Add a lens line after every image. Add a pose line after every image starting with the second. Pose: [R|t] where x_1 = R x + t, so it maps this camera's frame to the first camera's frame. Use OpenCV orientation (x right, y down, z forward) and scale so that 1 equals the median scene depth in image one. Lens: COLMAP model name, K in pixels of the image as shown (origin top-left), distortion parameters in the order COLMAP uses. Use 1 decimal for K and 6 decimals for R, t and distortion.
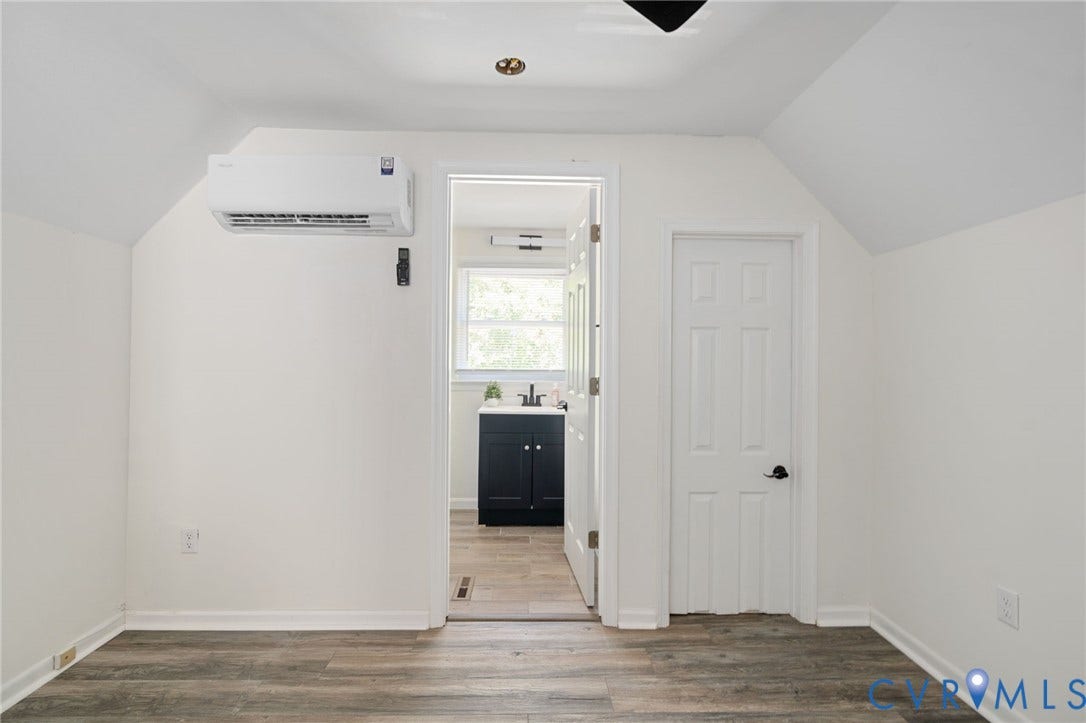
lens RADIAL K [[493.7, 0, 543.3], [0, 493.7, 359.7], [0, 0, 1]] dist [-0.013023, 0.004706]
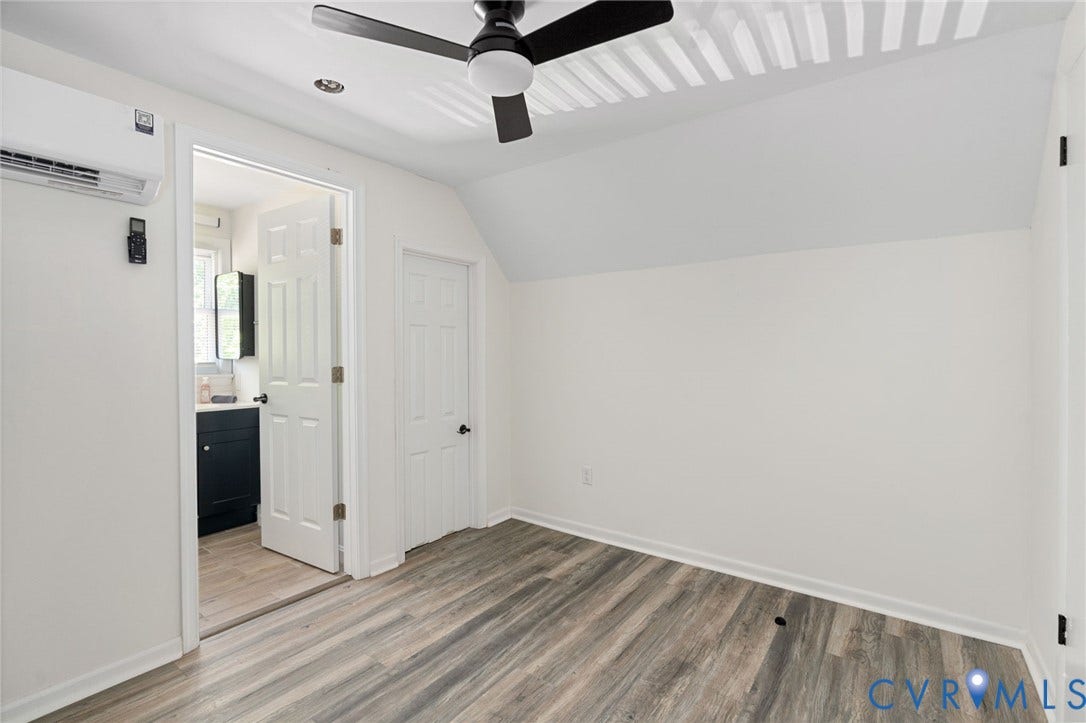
lens RADIAL K [[493.7, 0, 535.0], [0, 493.7, 358.4], [0, 0, 1]] dist [-0.013023, 0.004706]
pose [[0.621307, -0.020495, 0.783299, -0.500509], [0.005743, 0.999750, 0.021603, -0.004398], [-0.783546, -0.008924, 0.621269, -0.040704]]
